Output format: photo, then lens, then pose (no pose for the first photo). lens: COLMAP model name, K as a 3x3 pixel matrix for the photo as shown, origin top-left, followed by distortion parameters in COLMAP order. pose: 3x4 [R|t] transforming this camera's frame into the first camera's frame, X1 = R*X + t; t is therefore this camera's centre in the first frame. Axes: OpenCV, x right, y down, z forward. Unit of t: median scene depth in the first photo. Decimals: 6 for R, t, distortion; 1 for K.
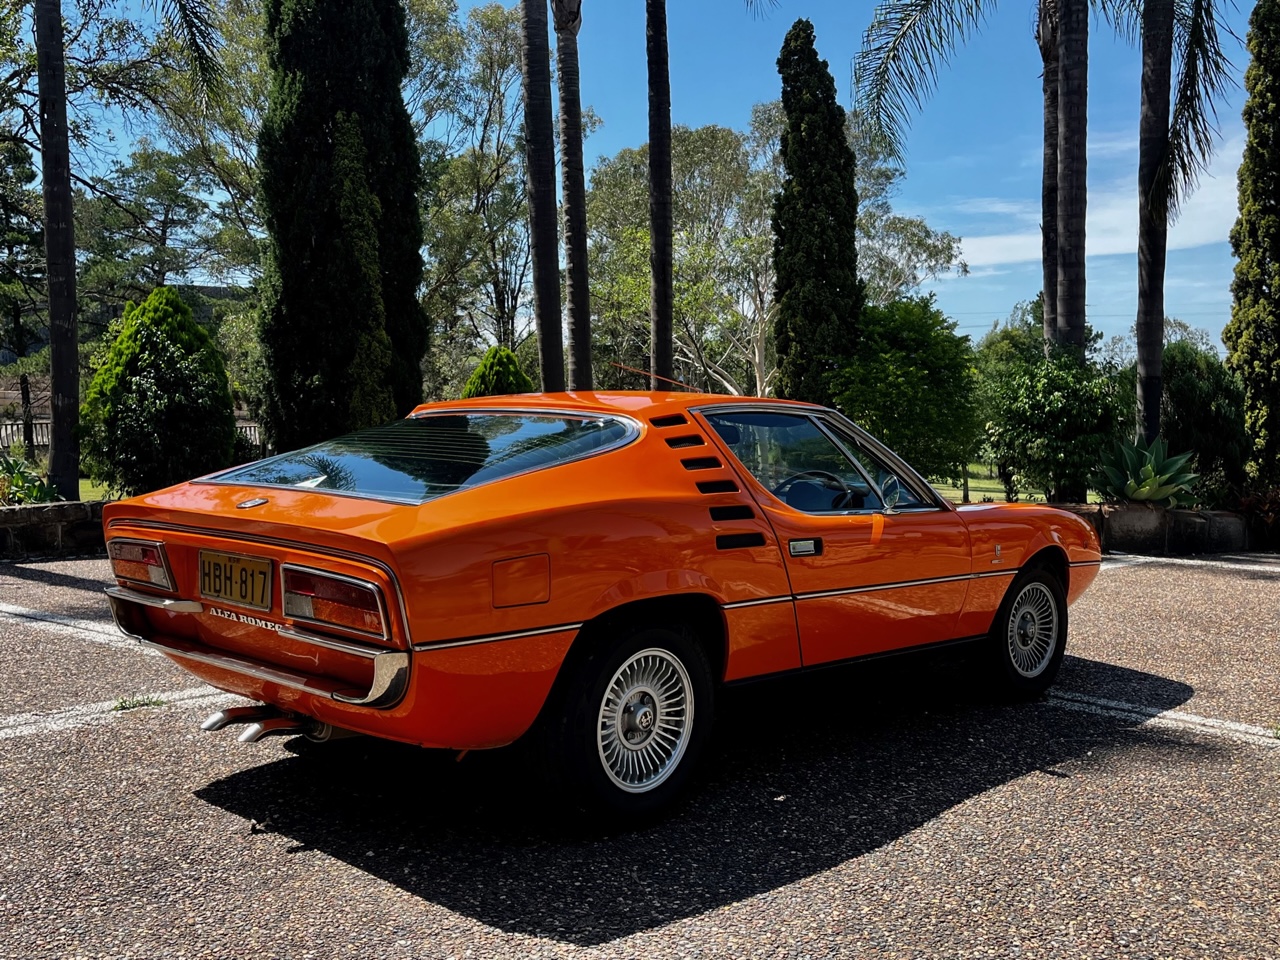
lens RADIAL K [[1334.2, 0, 640.0], [0, 1334.2, 480.0], [0, 0, 1]] dist [0.010725, 0.024896]
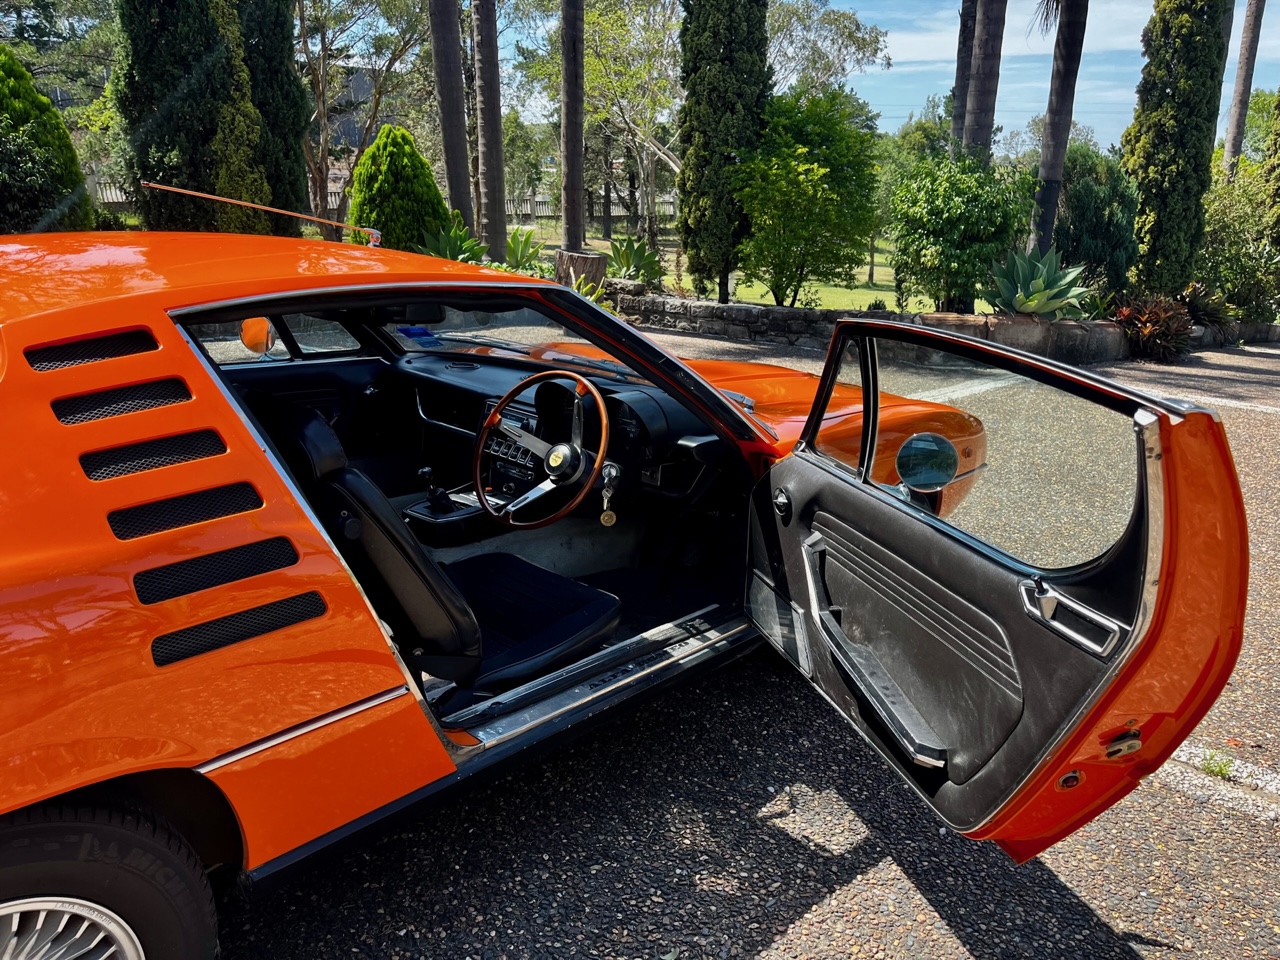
lens RADIAL K [[948.8, 0, 676.7], [0, 948.8, 480.7], [0, 0, 1]] dist [0.057151, -0.082209]
pose [[0.999027, 0.022738, 0.037778, 0.079651], [-0.031663, 0.966226, 0.255745, -0.034992], [-0.030687, -0.256693, 0.966006, 0.258703]]
